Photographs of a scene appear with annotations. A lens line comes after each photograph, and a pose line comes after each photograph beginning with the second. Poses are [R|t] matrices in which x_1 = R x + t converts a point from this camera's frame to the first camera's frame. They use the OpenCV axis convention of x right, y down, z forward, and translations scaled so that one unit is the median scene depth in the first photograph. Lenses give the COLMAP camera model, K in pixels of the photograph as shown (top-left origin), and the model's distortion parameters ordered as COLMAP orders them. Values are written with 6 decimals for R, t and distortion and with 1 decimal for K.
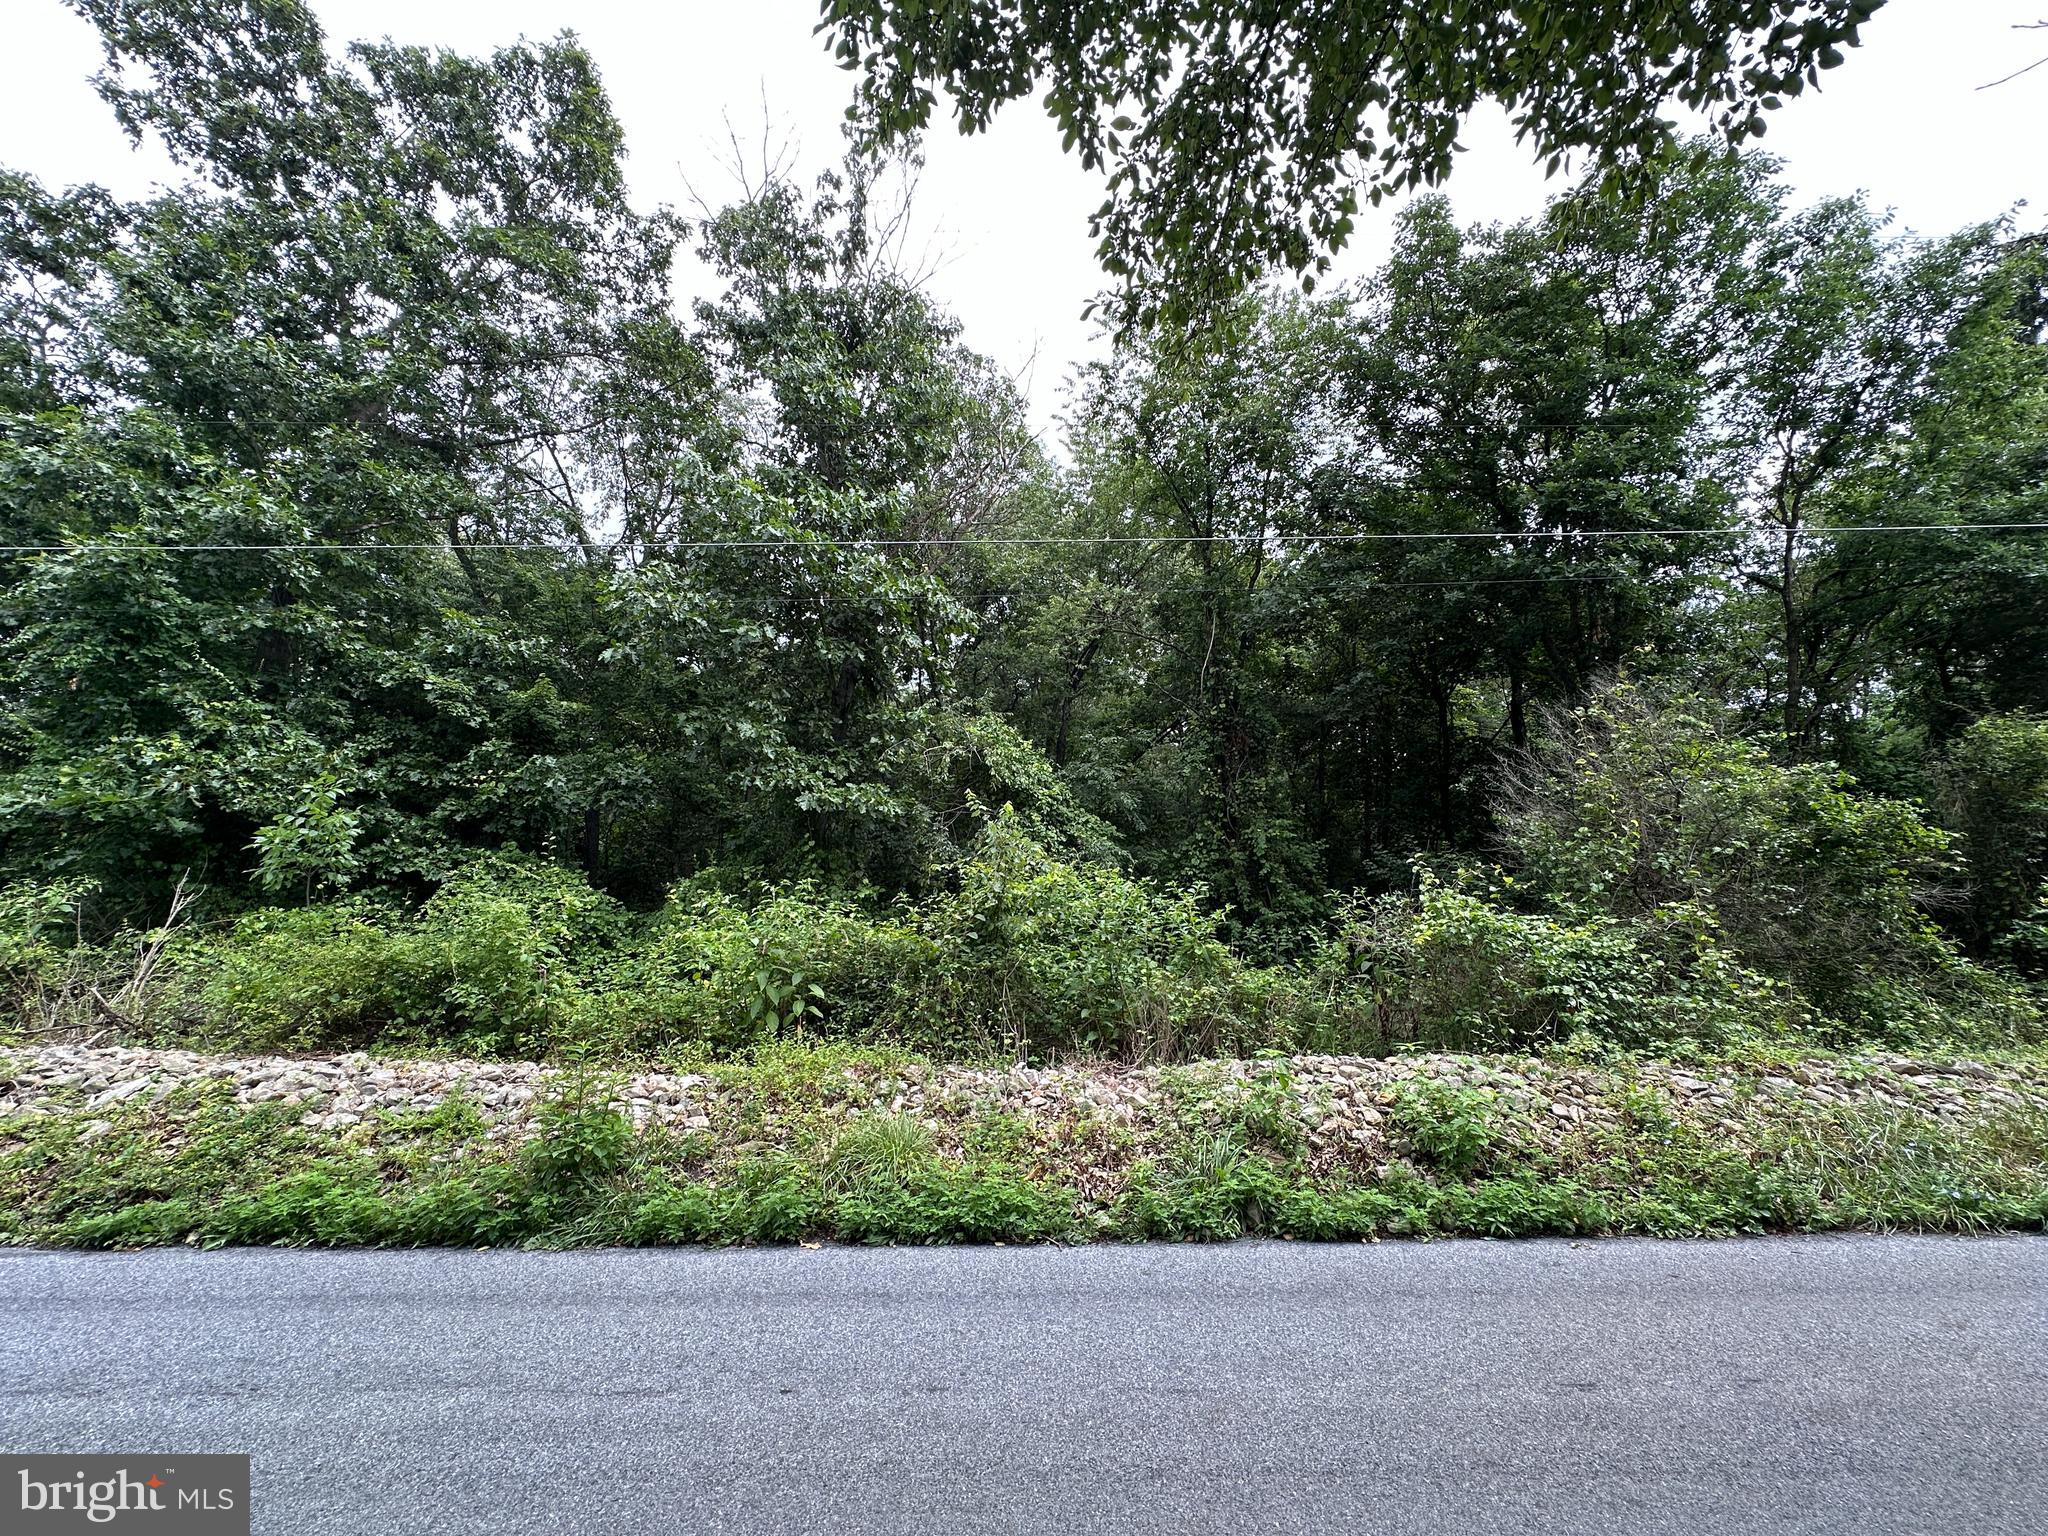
lens RADIAL K [[812.7, 0, 1021.4], [0, 812.7, 764.3], [0, 0, 1]] dist [-0.000942, 0.000227]
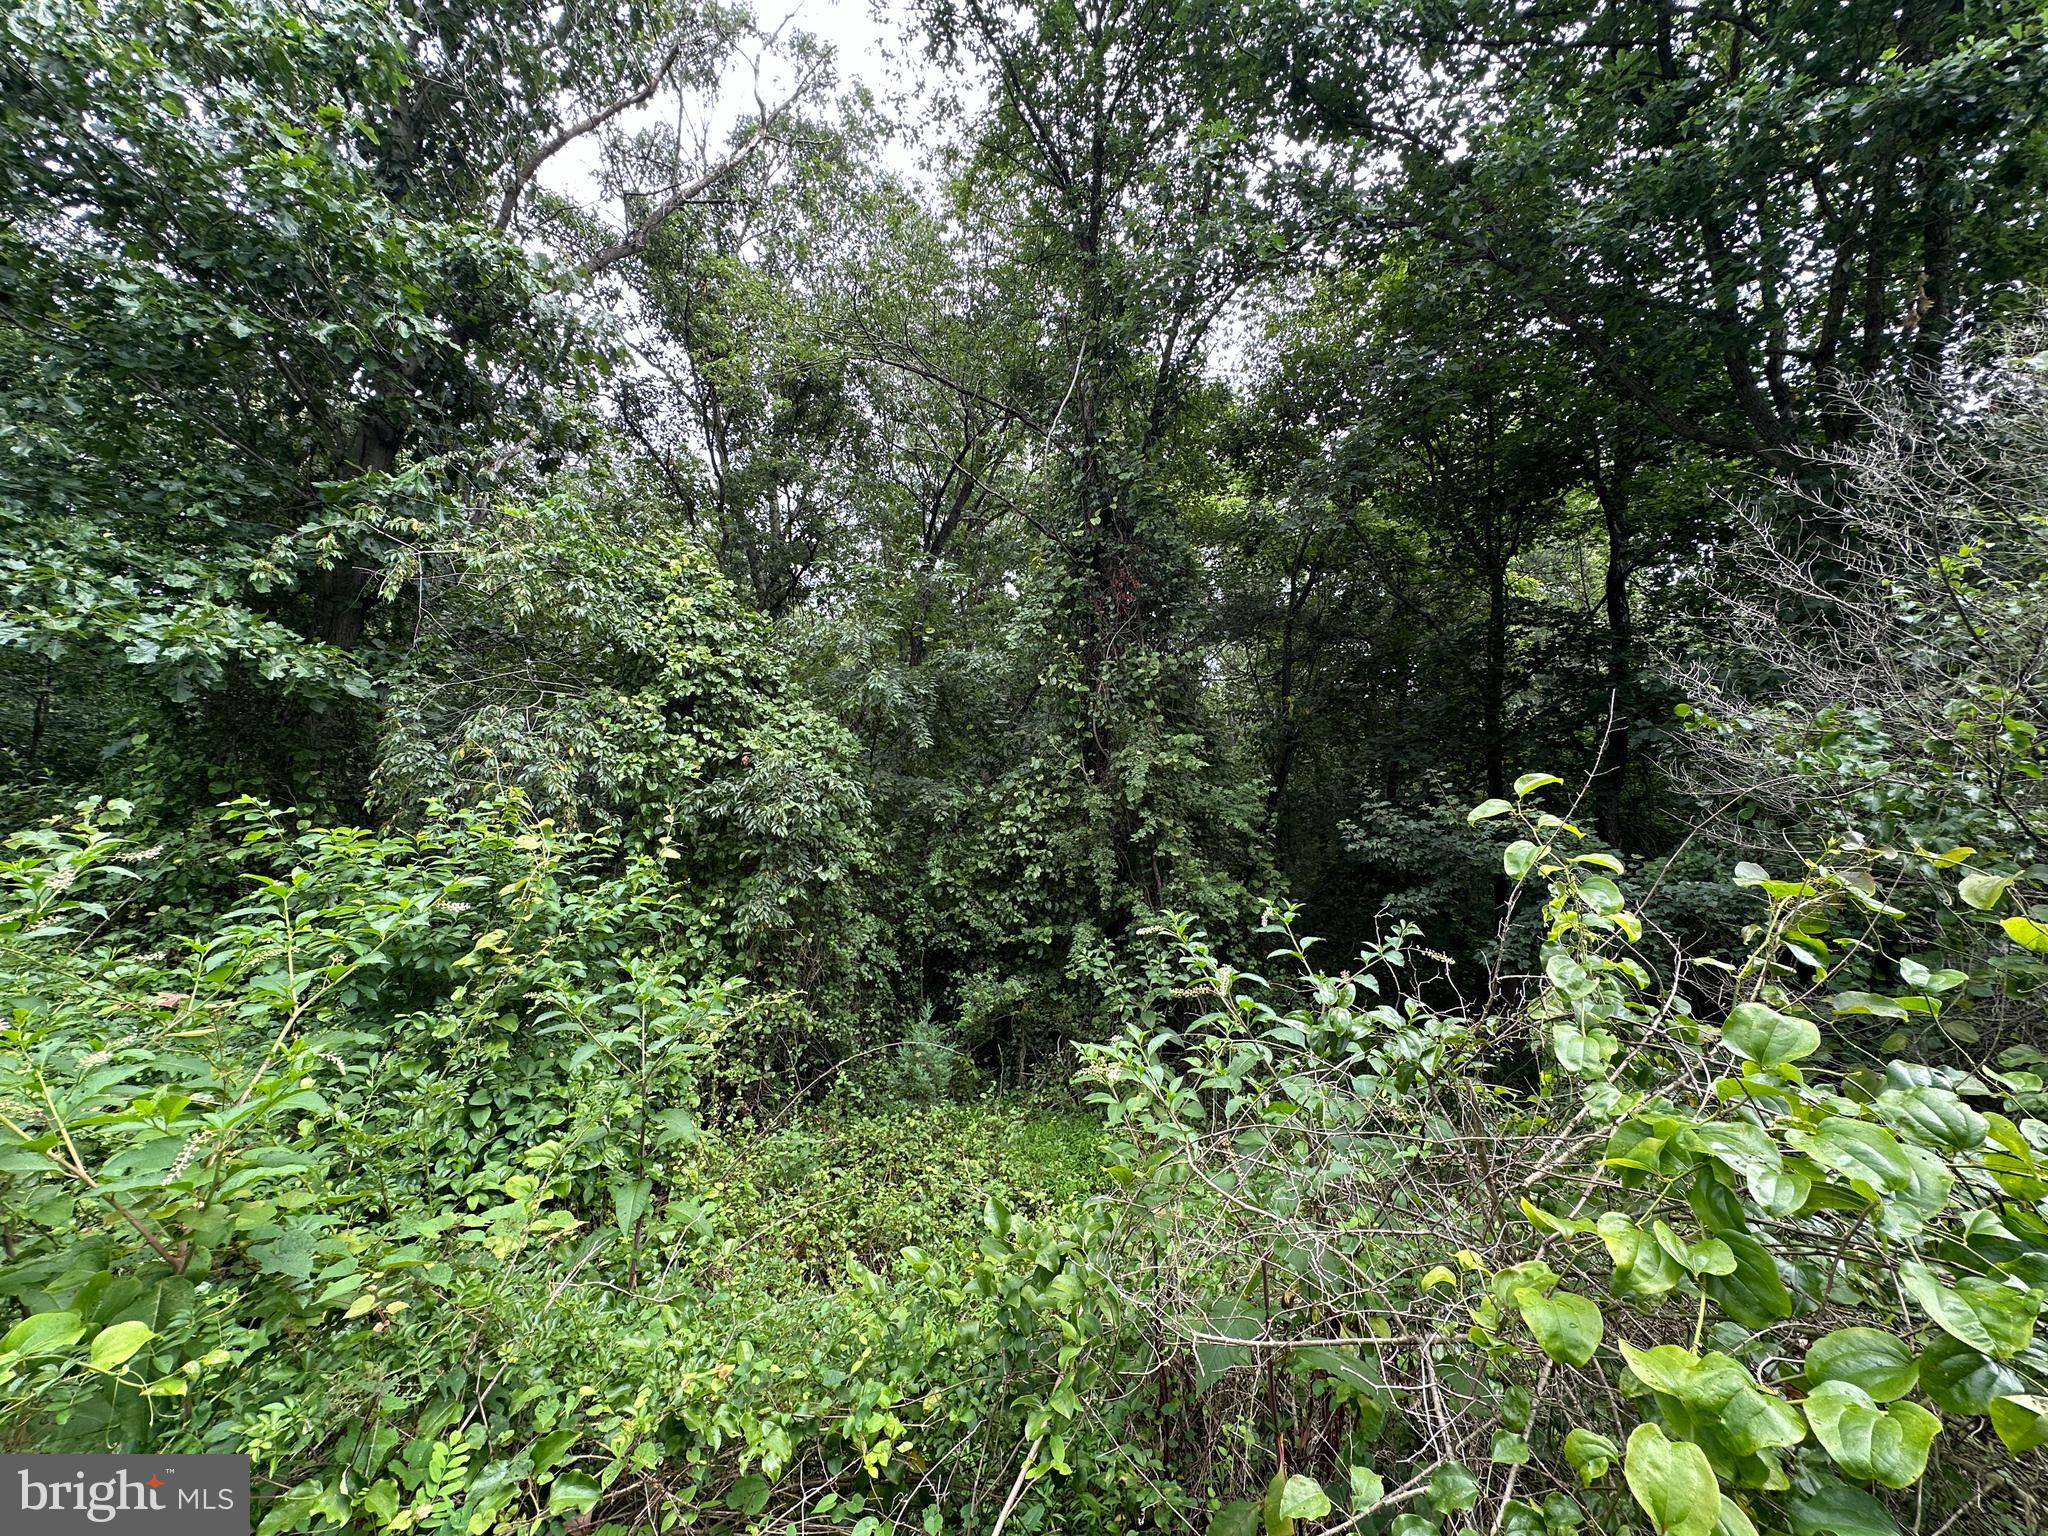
lens RADIAL K [[812.7, 0, 1022.3], [0, 812.7, 764.0], [0, 0, 1]] dist [-0.000942, 0.000227]
pose [[0.999371, 0.033694, -0.011072, 0.256013], [-0.032985, 0.997714, 0.058989, 0.068855], [0.013034, -0.058586, 0.998197, 0.557686]]
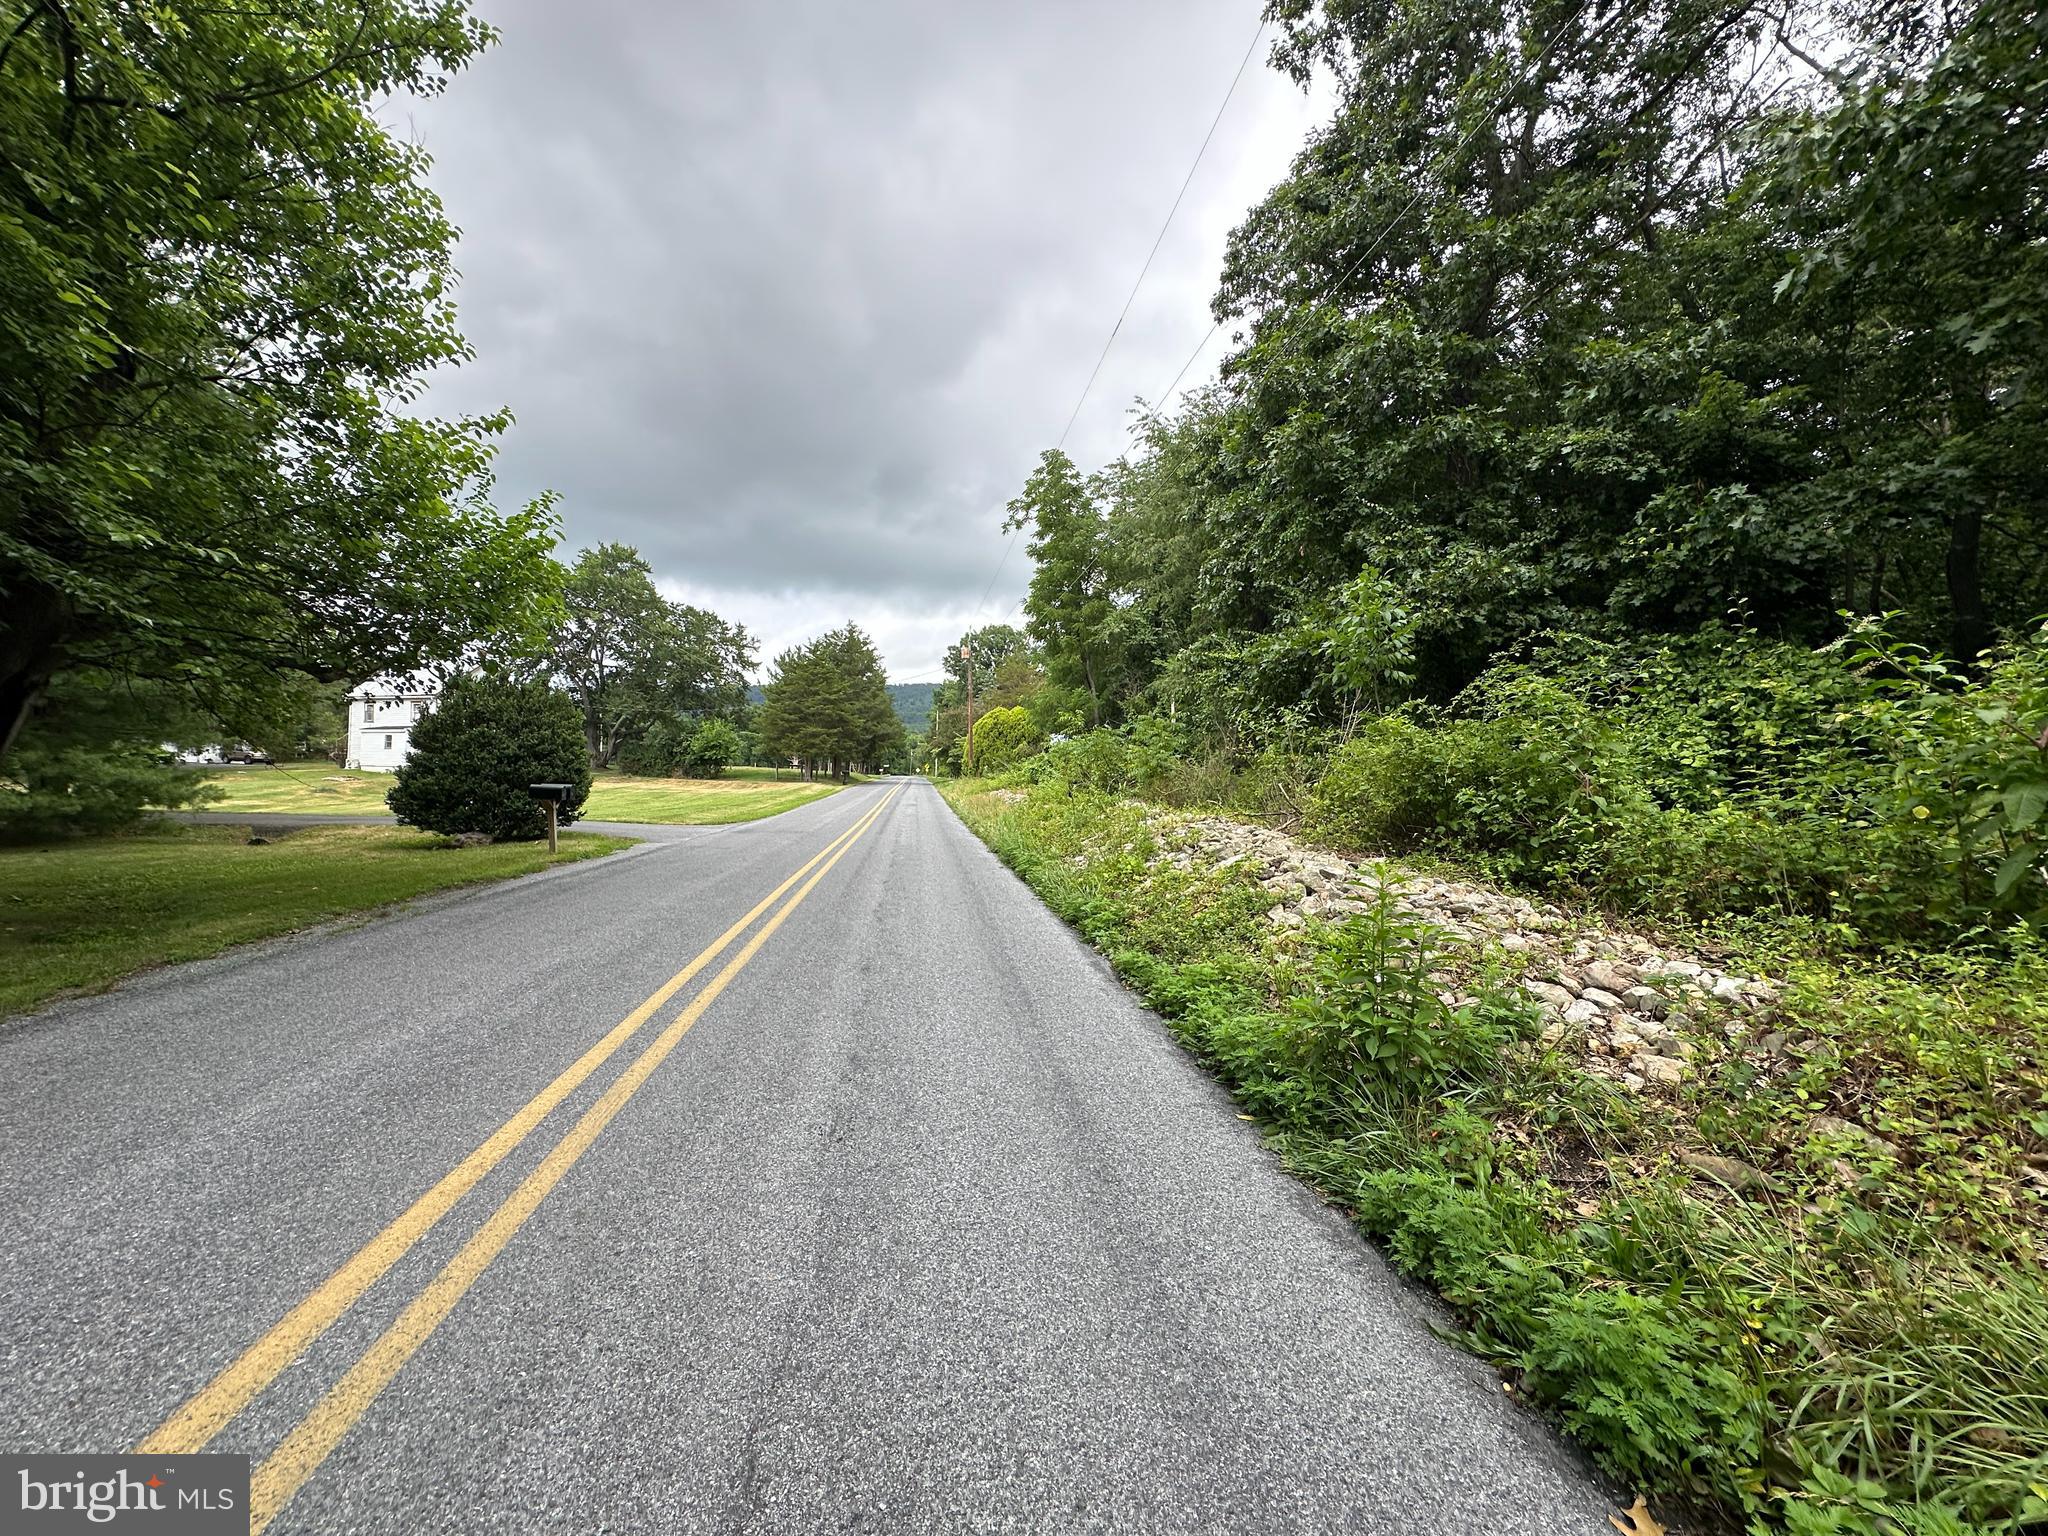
lens RADIAL K [[812.7, 0, 1021.6], [0, 812.7, 764.4], [0, 0, 1]] dist [-0.000942, 0.000227]
pose [[0.126535, 0.003678, -0.991955, 0.016070], [0.195290, 0.980330, 0.028547, 0.082193], [0.972549, -0.197331, 0.123328, 0.287678]]
